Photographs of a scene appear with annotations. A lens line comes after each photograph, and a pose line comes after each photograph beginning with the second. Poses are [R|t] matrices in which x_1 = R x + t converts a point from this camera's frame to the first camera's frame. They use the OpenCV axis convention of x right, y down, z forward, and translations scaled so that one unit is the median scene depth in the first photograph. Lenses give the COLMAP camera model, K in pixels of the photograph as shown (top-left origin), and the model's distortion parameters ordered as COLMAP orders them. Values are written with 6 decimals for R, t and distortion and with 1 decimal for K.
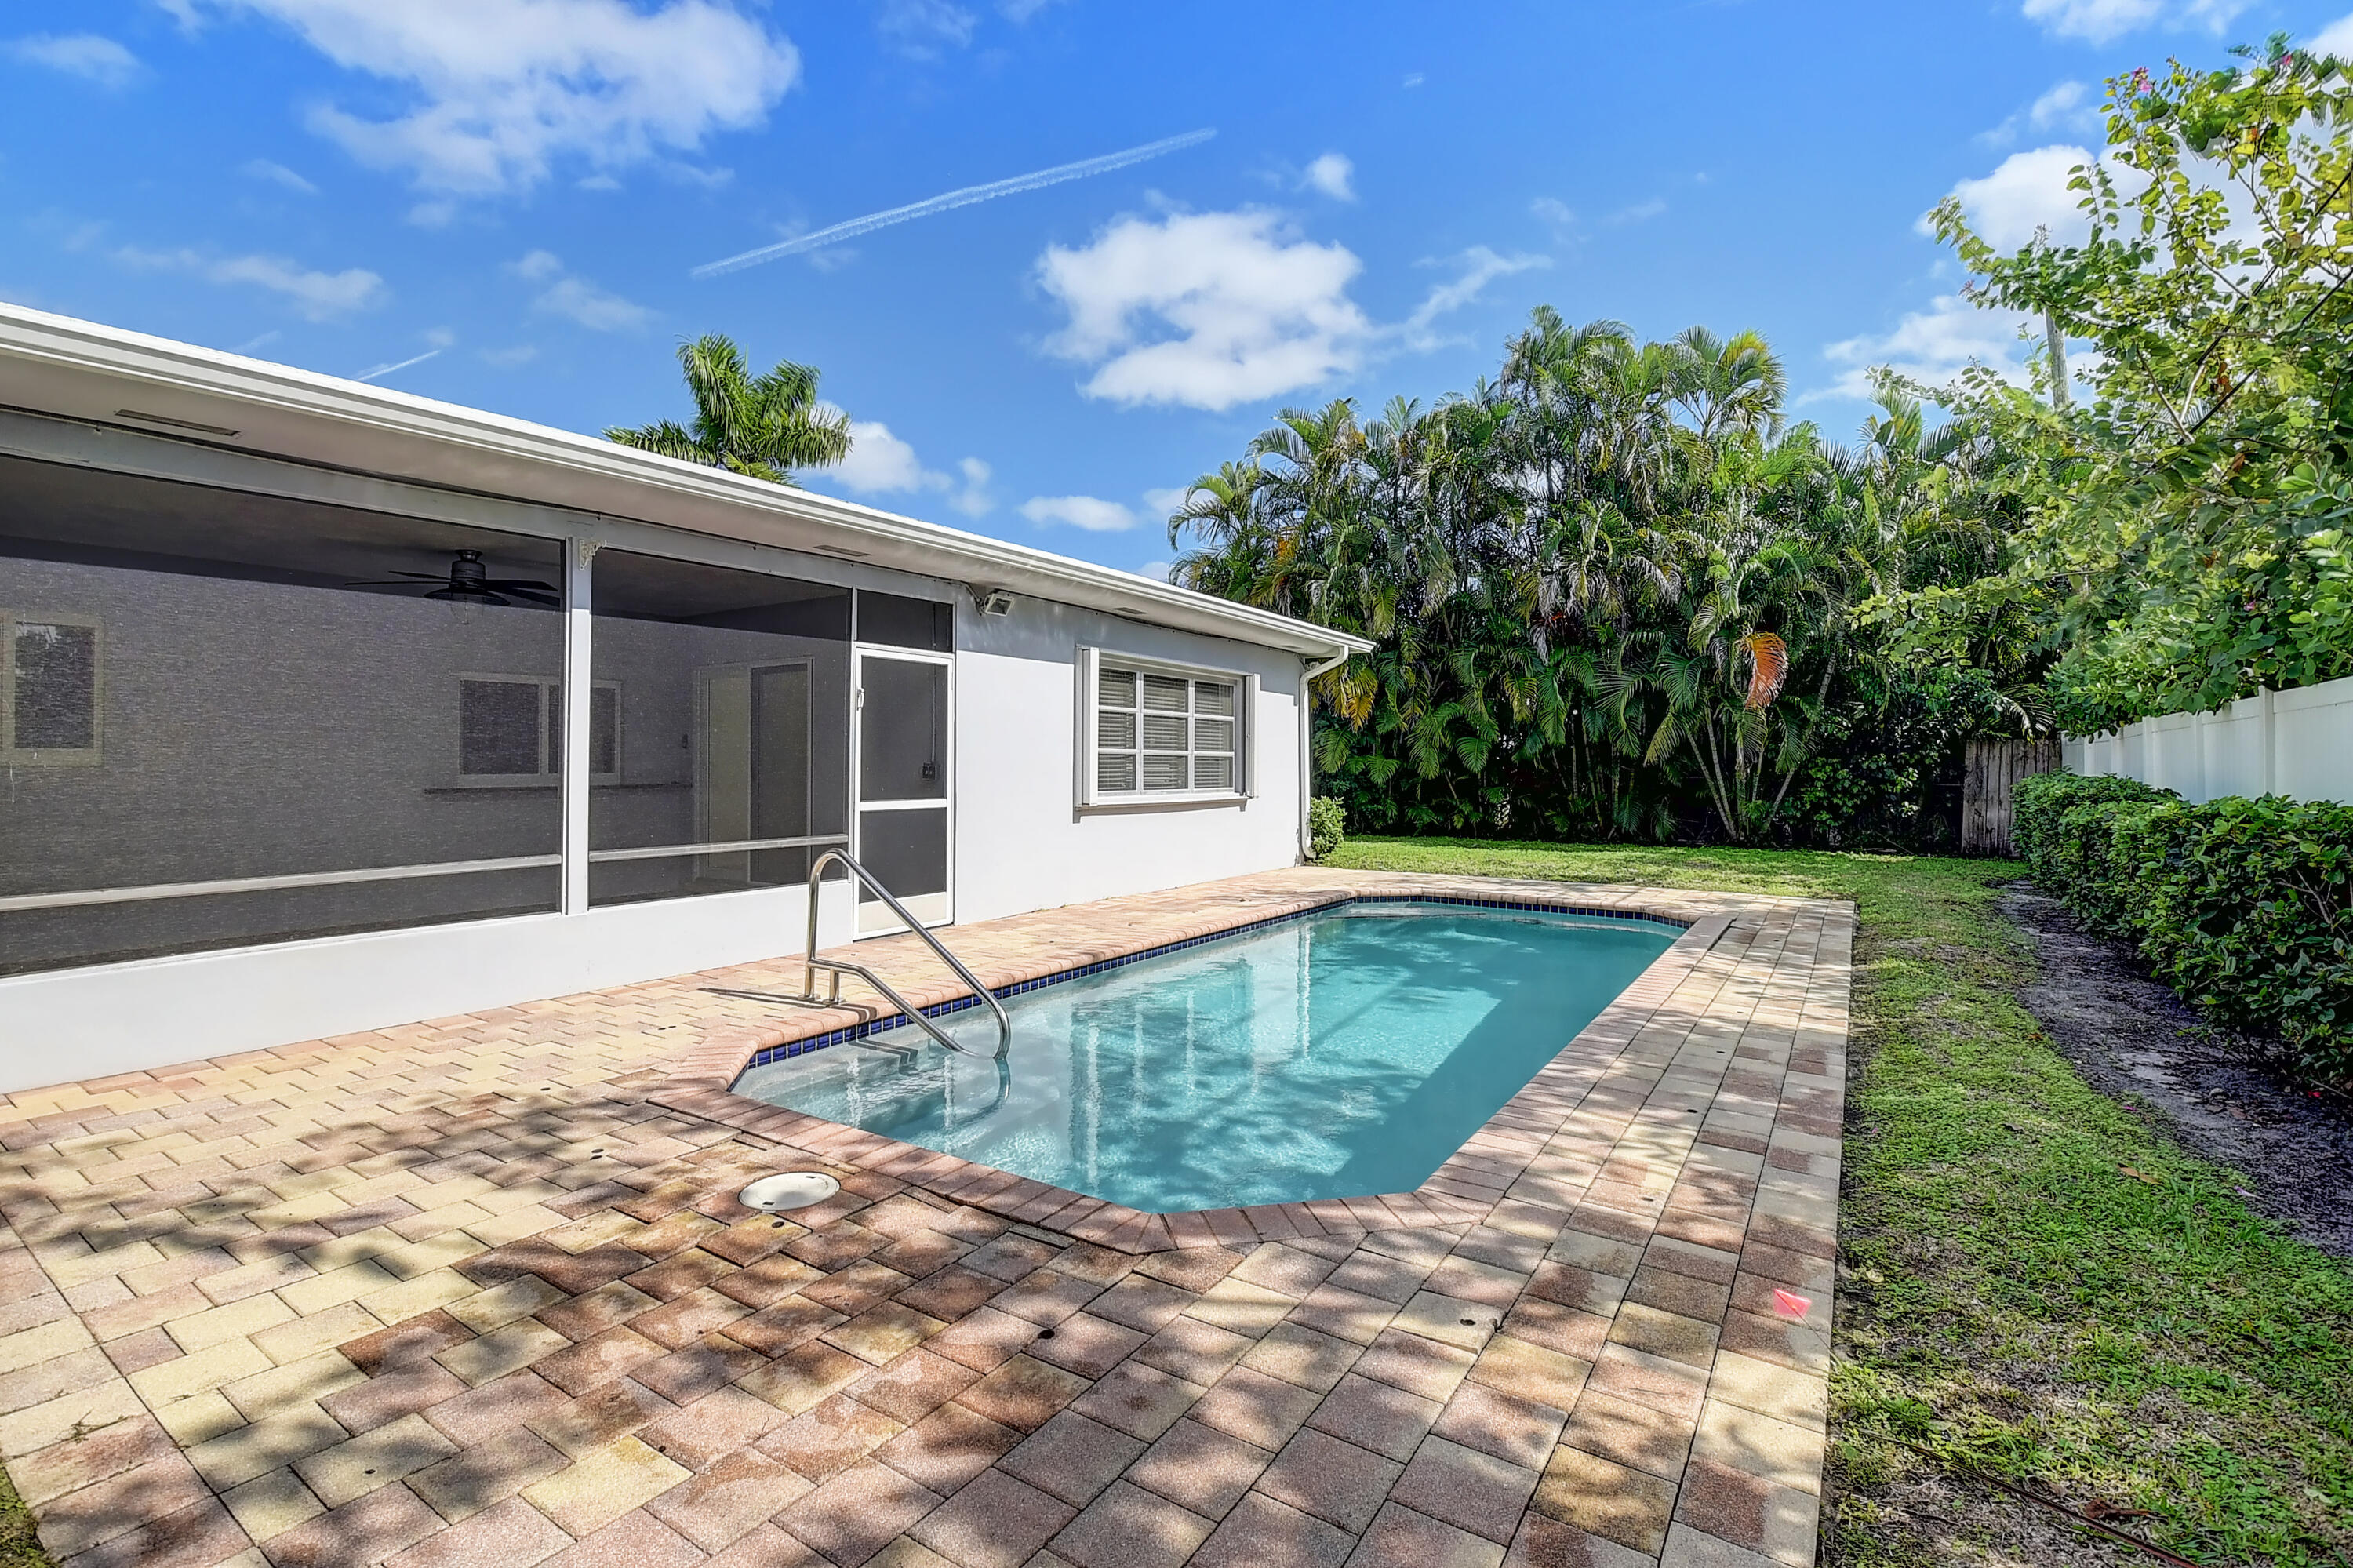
lens RADIAL K [[1043.4, 0, 1175.3], [0, 1043.4, 763.8], [0, 0, 1]] dist [0.000118, -0.013687]
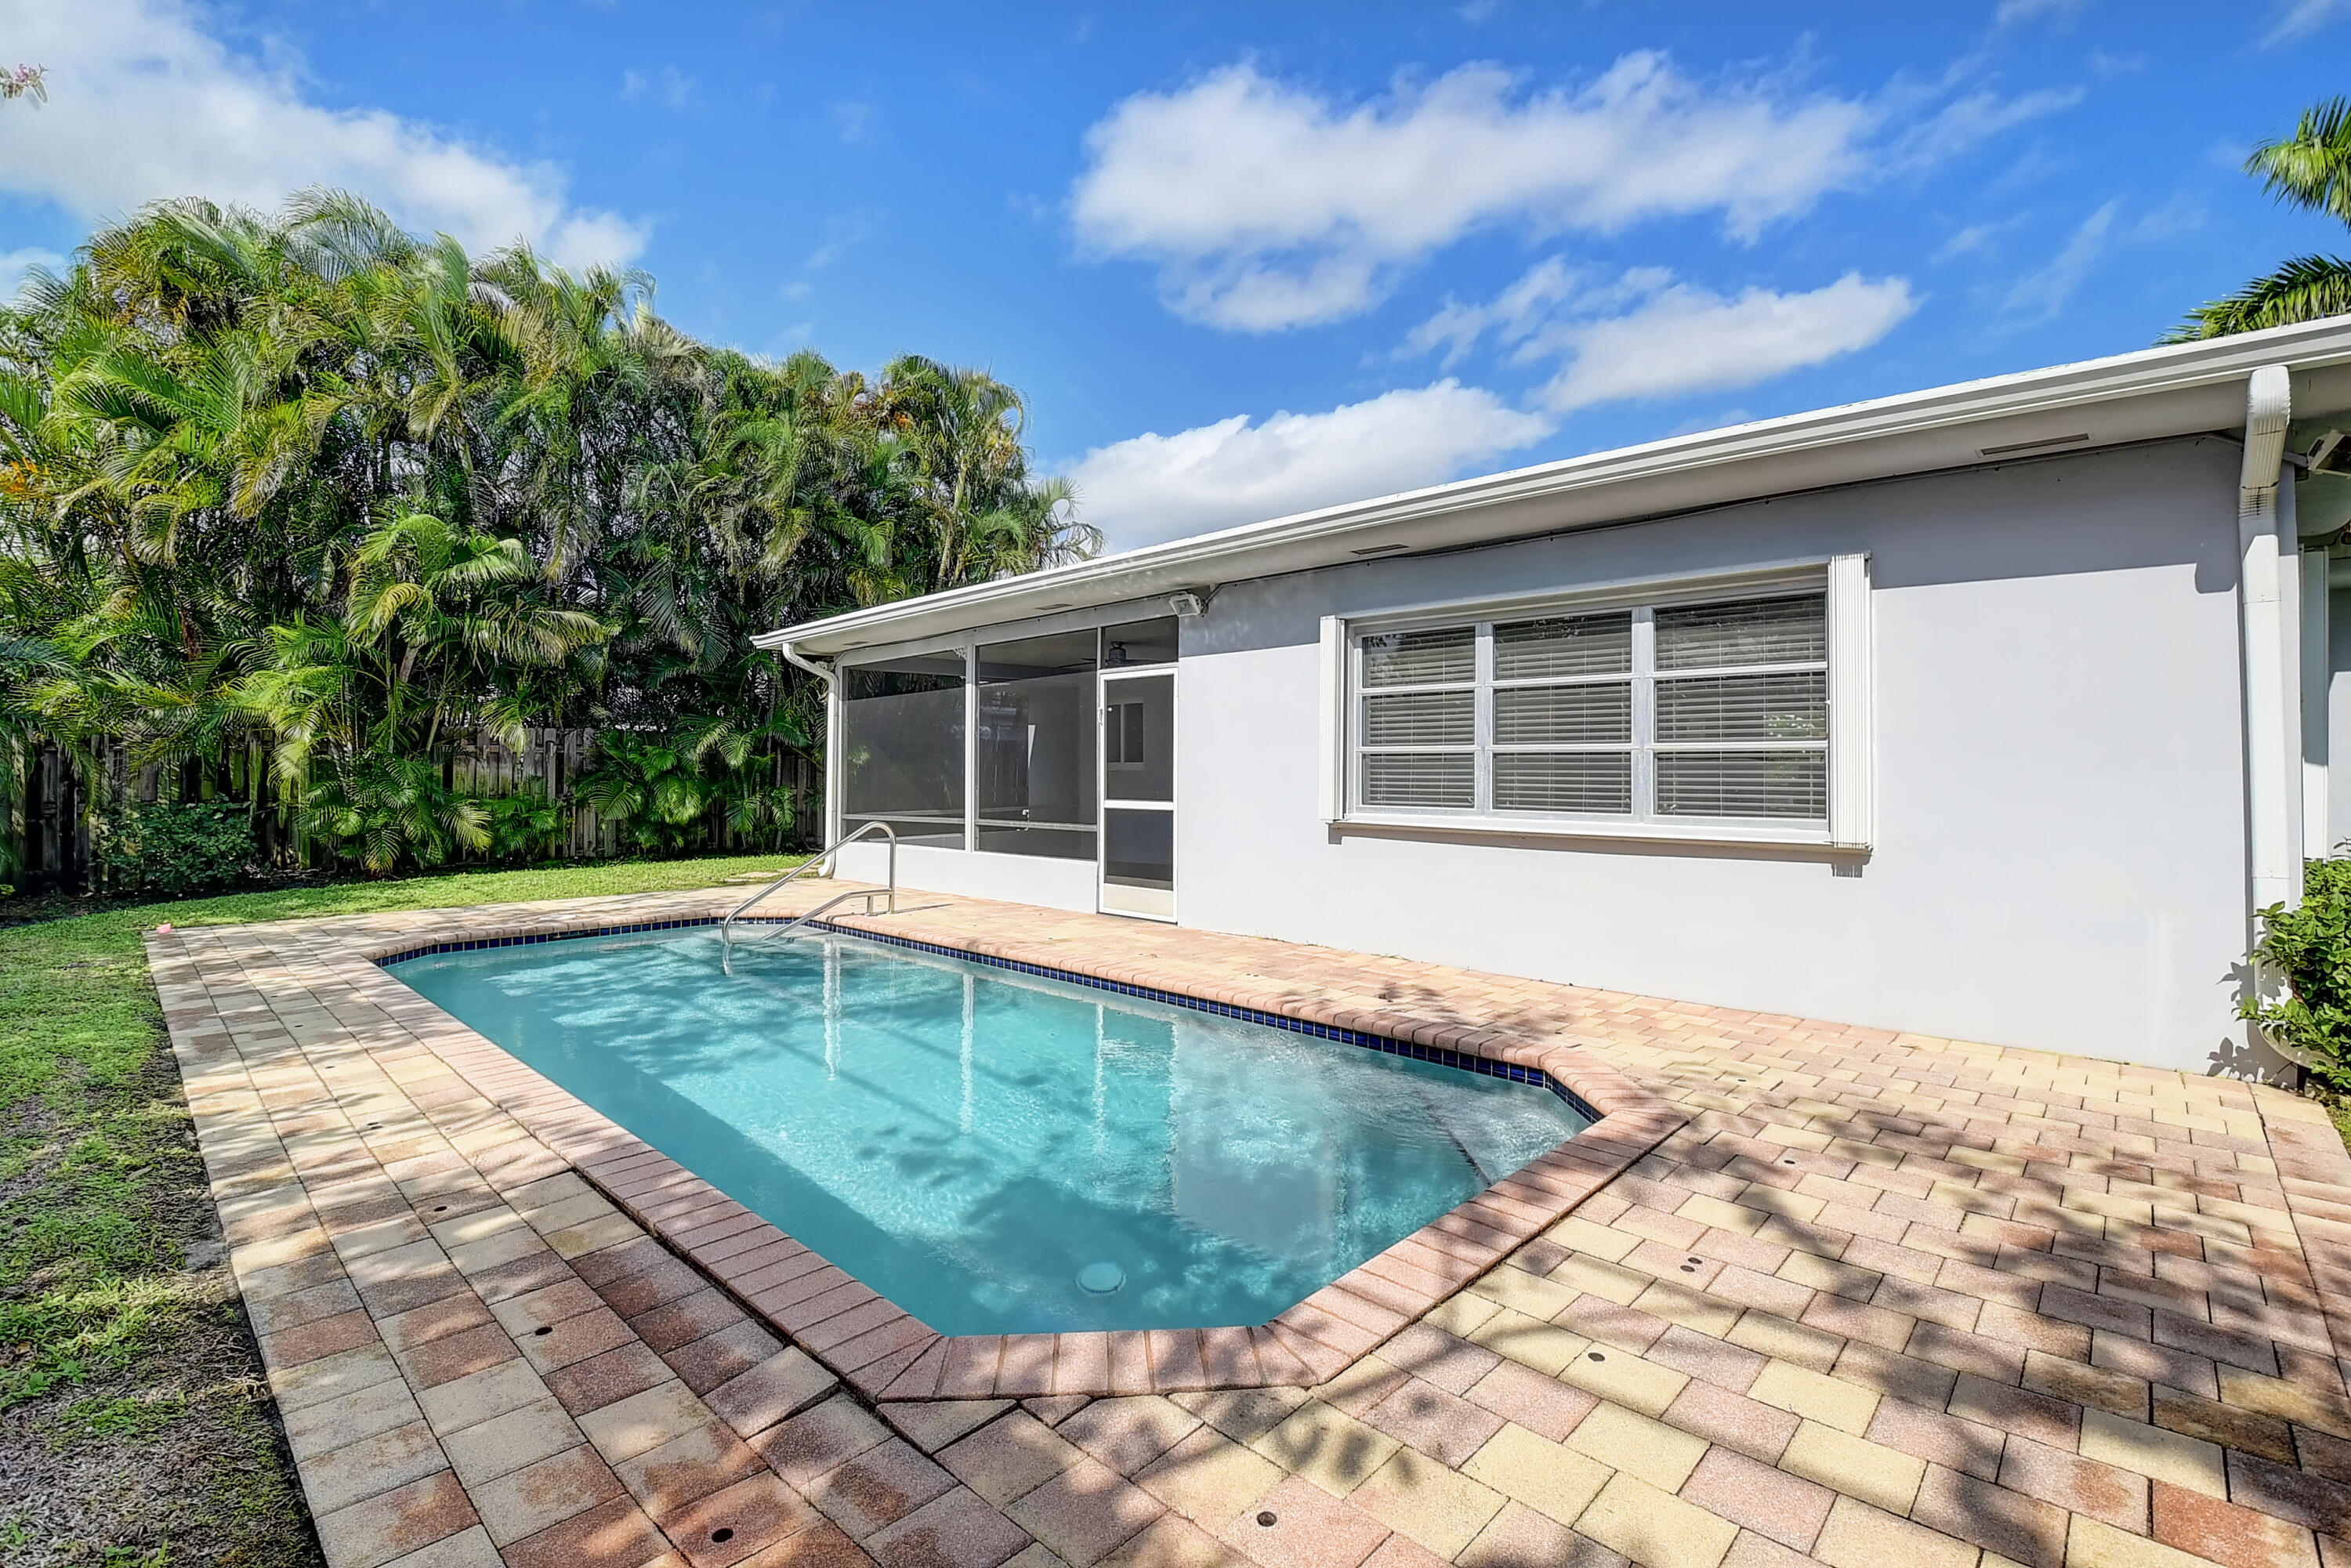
lens RADIAL K [[1042.5, 0, 1174.3], [0, 1042.5, 763.8], [0, 0, 1]] dist [0.000118, -0.013687]
pose [[-0.184150, -0.011301, -0.982833, 0.583526], [-0.004342, 0.999933, -0.010684, 0.004719], [0.982889, 0.002300, -0.184187, 0.860076]]
